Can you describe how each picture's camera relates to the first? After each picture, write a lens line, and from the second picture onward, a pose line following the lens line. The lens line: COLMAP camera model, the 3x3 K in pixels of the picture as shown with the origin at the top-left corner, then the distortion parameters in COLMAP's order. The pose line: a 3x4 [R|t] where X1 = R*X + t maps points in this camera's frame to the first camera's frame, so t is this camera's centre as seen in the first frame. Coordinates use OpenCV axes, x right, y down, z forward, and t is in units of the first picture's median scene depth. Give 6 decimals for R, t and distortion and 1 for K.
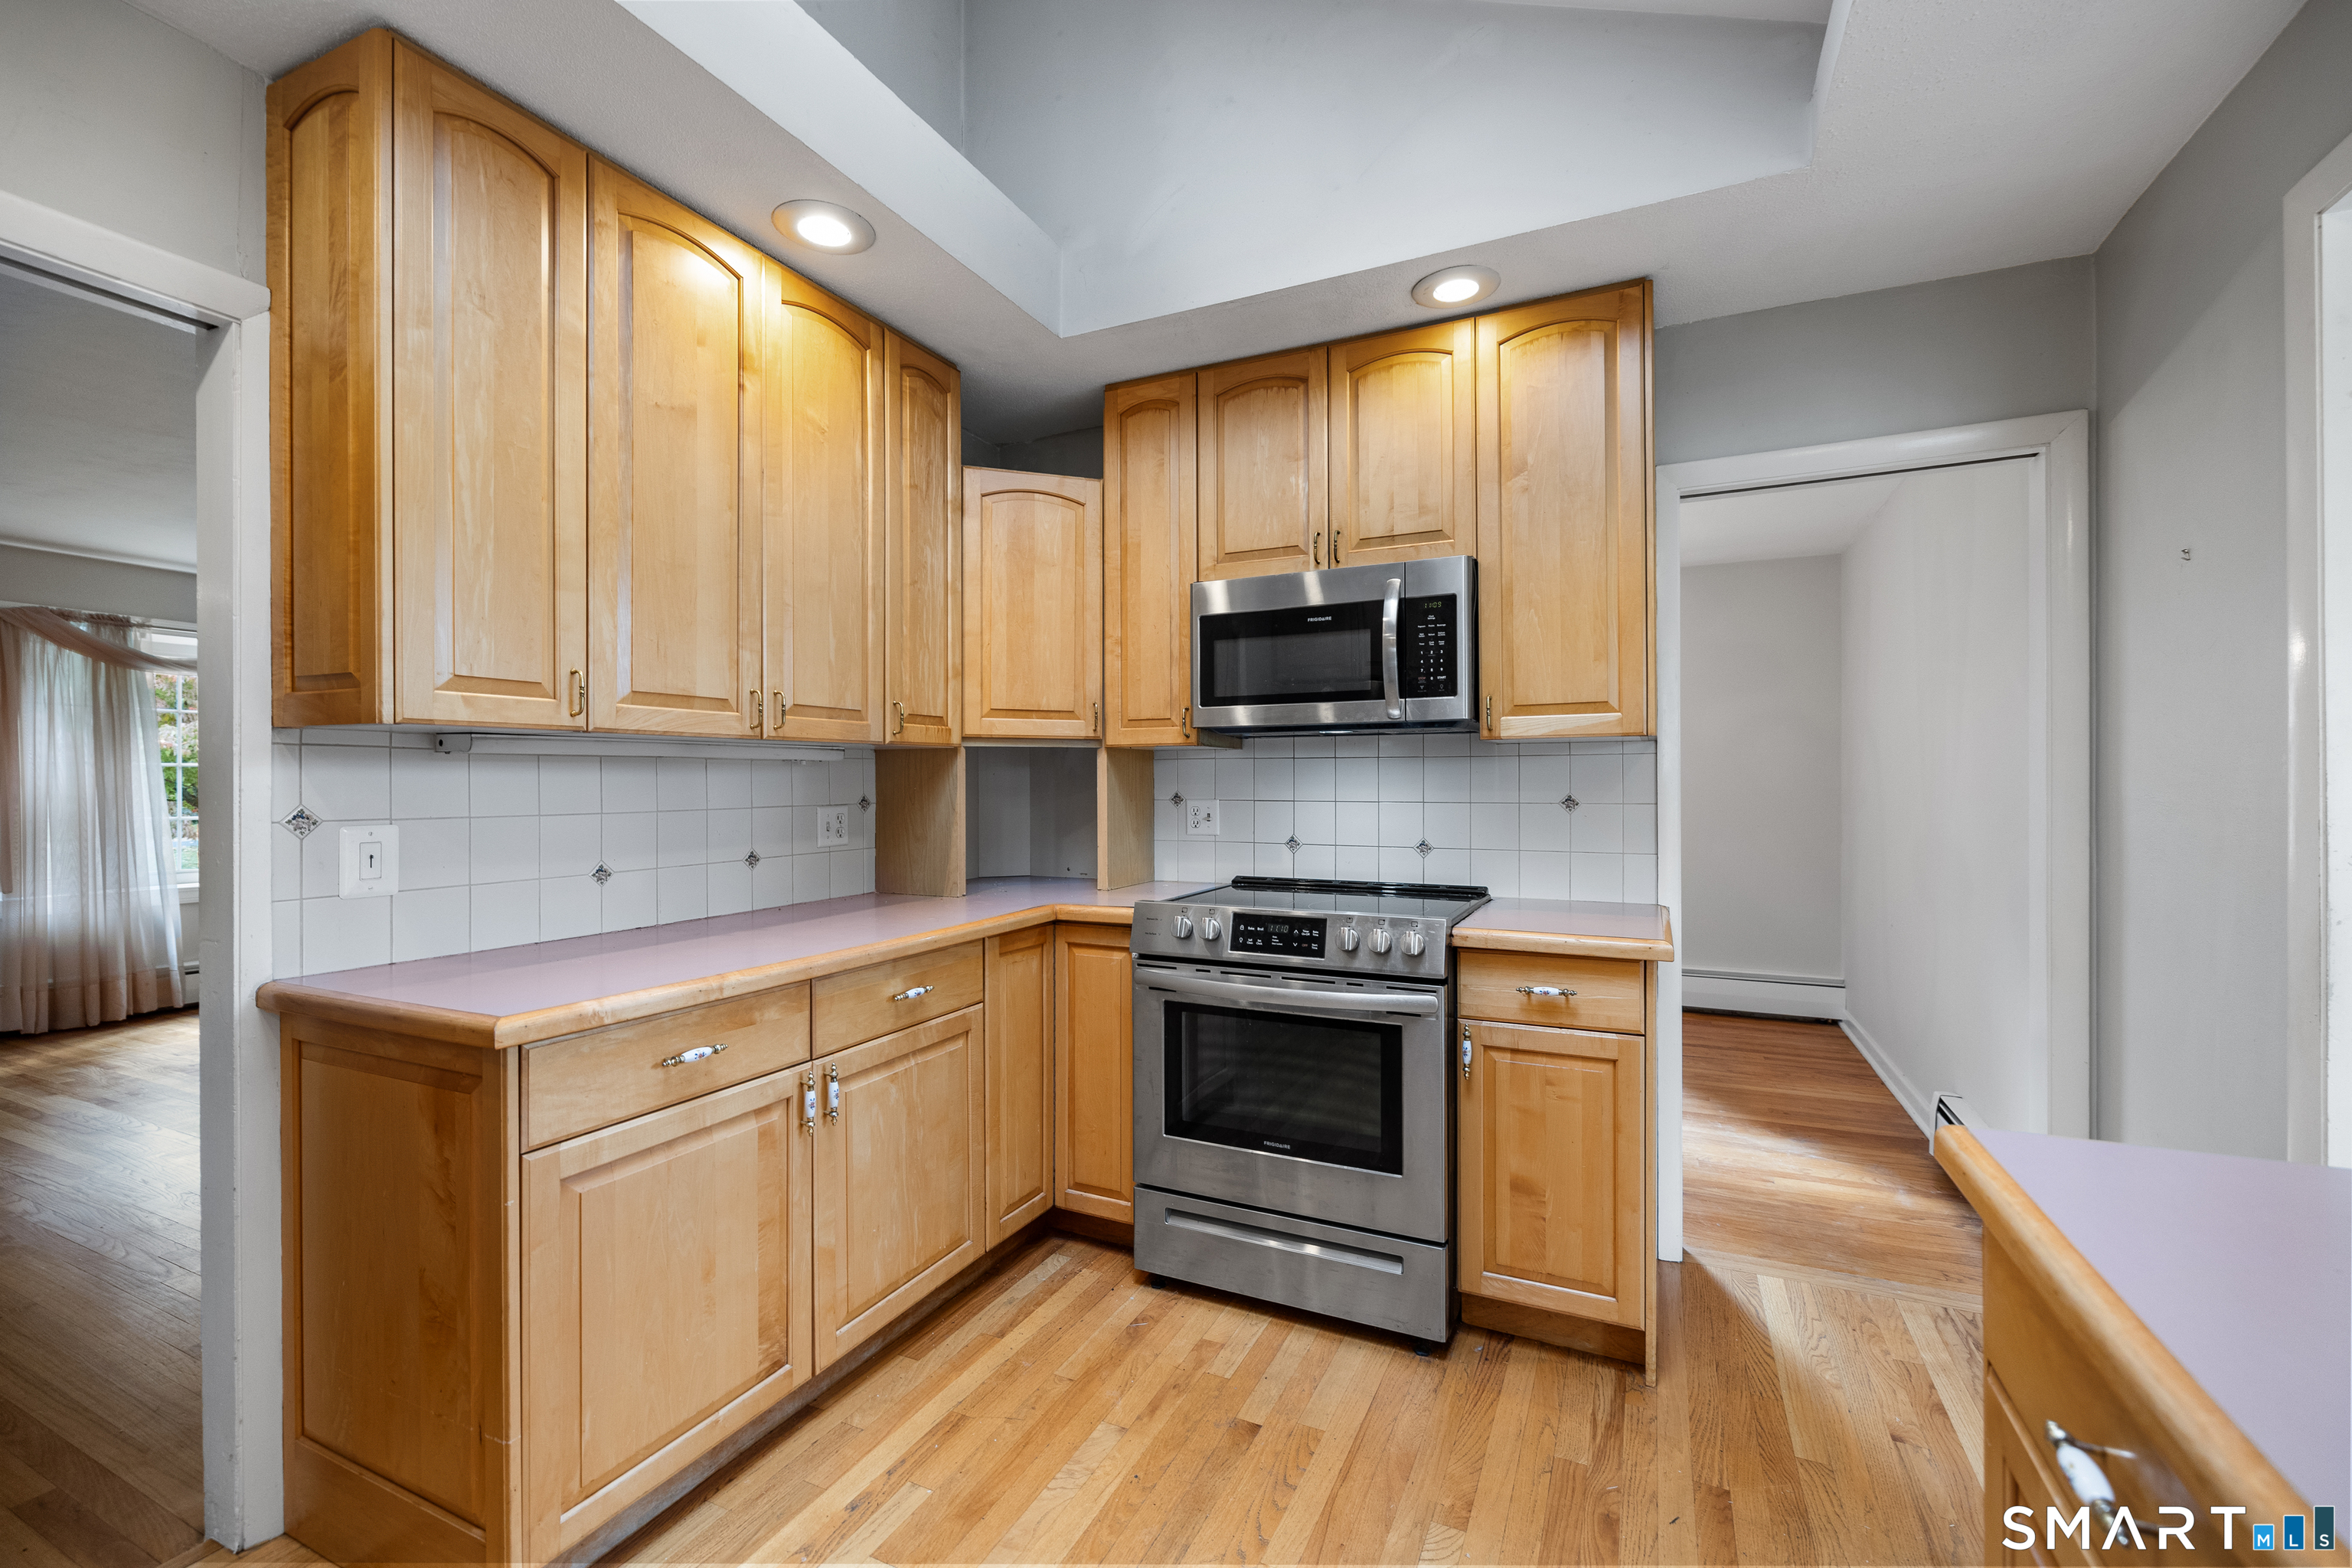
lens RADIAL K [[982.5, 0, 1191.4], [0, 982.5, 784.1], [0, 0, 1]] dist [0.000218, -0.000273]
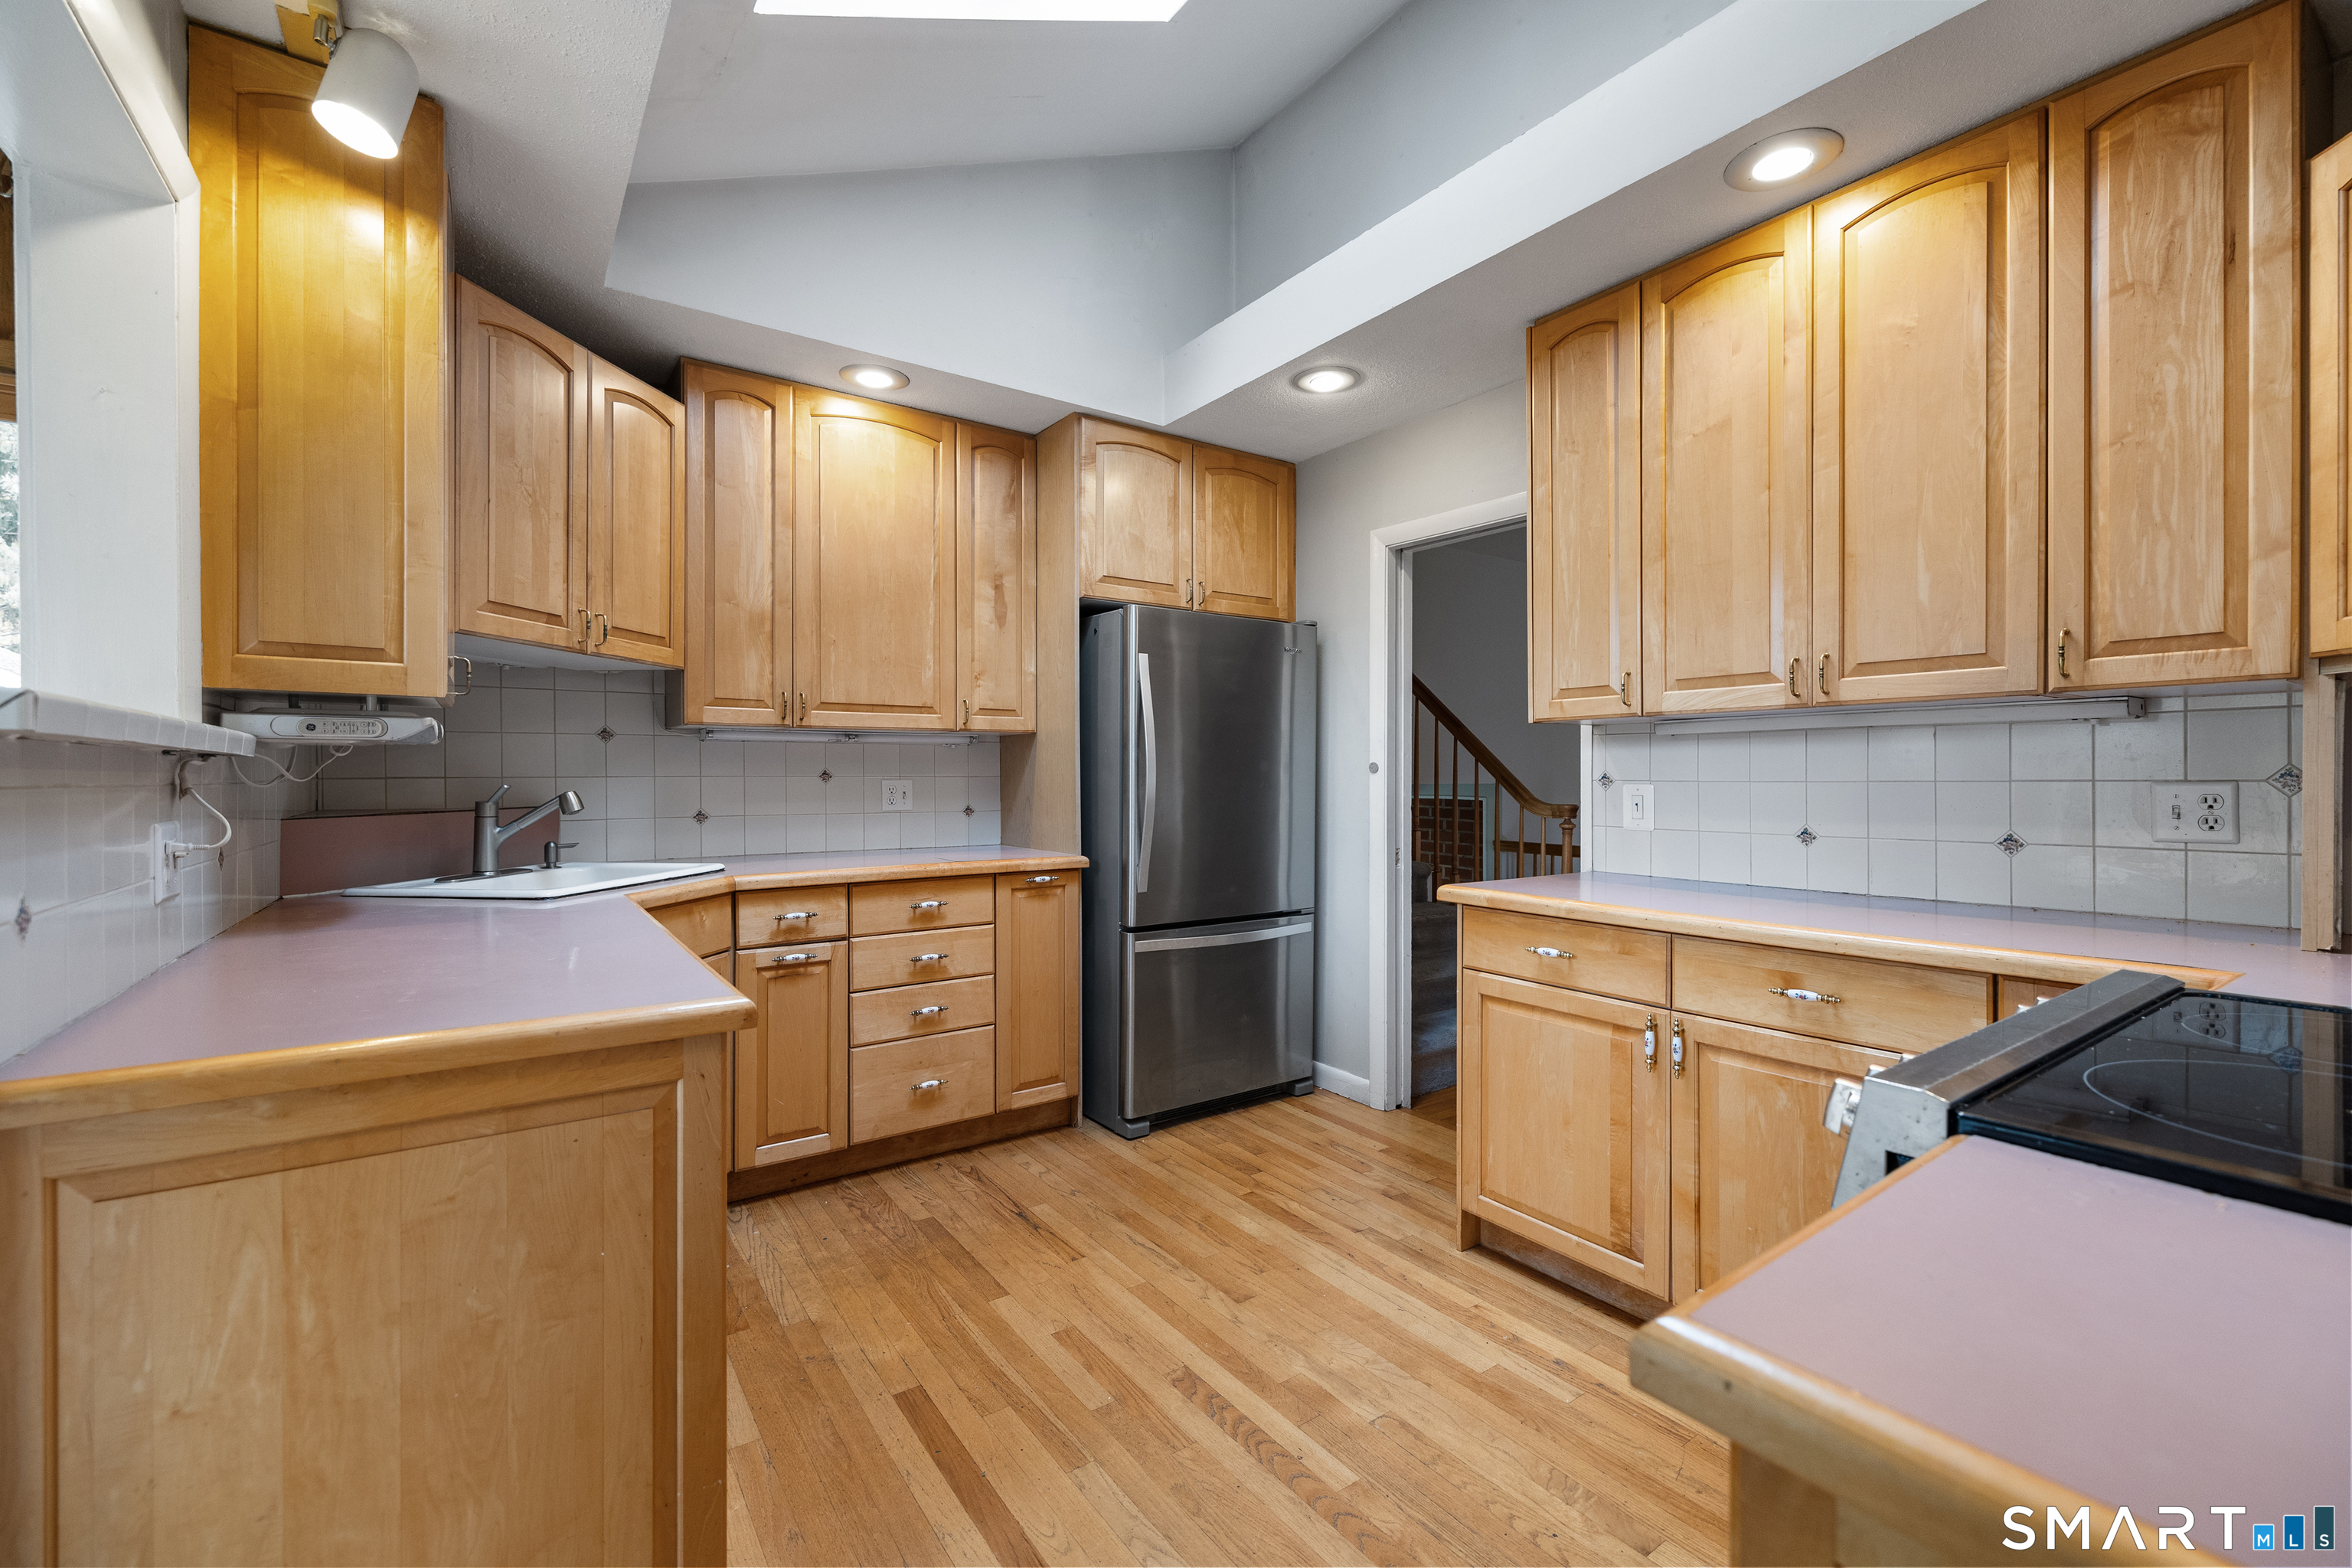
lens RADIAL K [[982.5, 0, 1191.4], [0, 982.5, 784.1], [0, 0, 1]] dist [0.000218, -0.000273]
pose [[-0.489168, 0.010252, -0.872129, 0.734123], [0.001297, 0.999938, 0.011027, 0.020196], [0.872189, 0.004263, -0.489151, 0.971984]]
